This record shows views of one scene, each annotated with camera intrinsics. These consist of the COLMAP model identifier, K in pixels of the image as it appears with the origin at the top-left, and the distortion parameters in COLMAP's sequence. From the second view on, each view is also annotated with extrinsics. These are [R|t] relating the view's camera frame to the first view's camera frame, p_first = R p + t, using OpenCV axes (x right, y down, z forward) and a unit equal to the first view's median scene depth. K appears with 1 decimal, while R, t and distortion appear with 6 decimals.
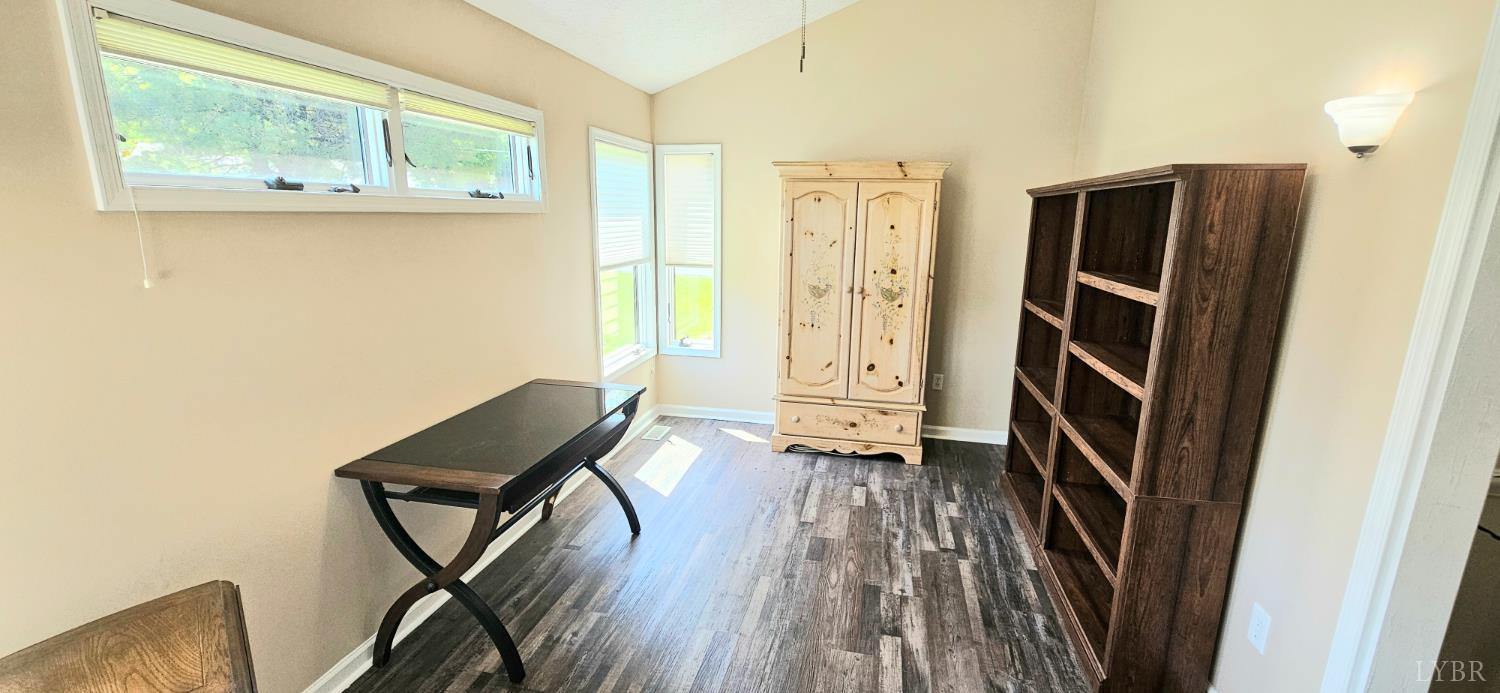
lens RADIAL K [[616.1, 0, 756.9], [0, 616.1, 349.0], [0, 0, 1]] dist [0.002856, -0.000827]
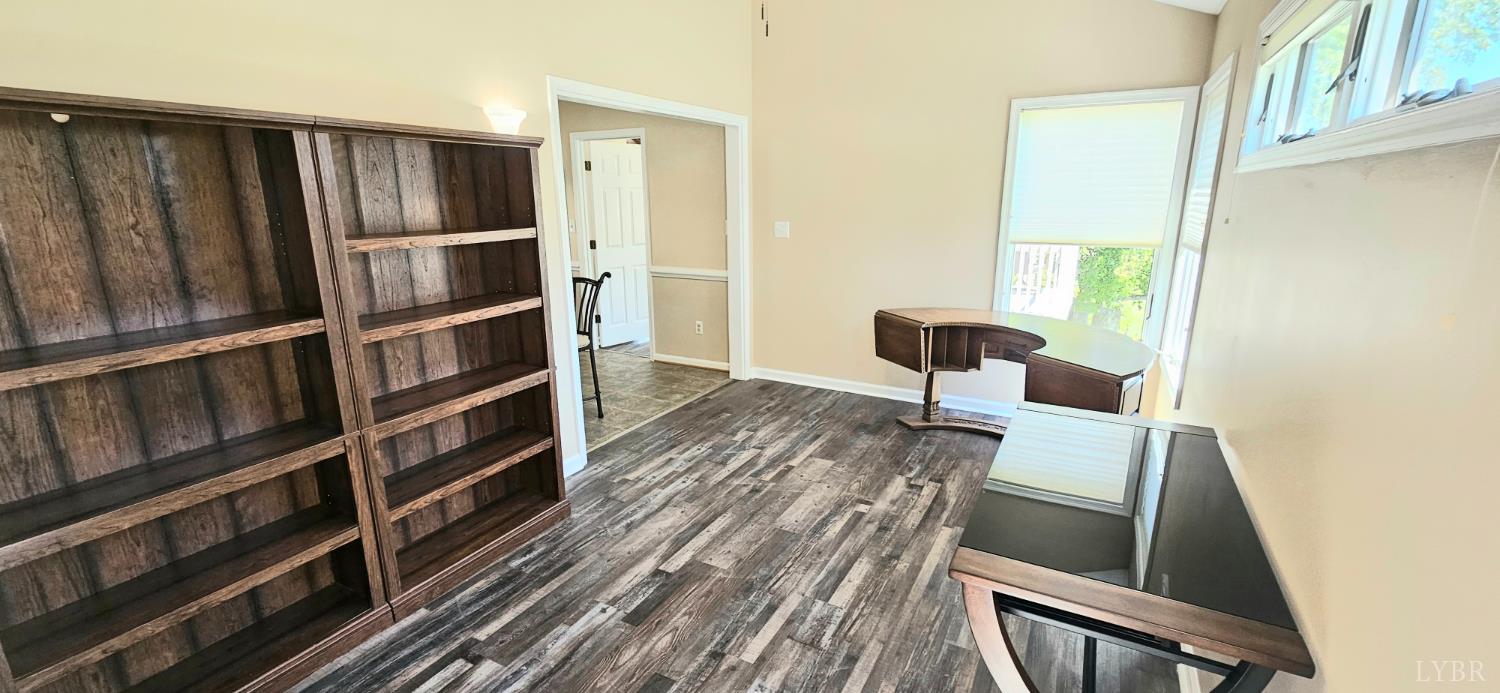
lens RADIAL K [[616.1, 0, 756.9], [0, 616.1, 349.0], [0, 0, 1]] dist [0.002856, -0.000827]
pose [[-0.955117, -0.084696, 0.283863, -0.180268], [0.053493, 0.893189, 0.446488, -0.304621], [-0.291359, 0.441633, -0.848569, 1.489548]]
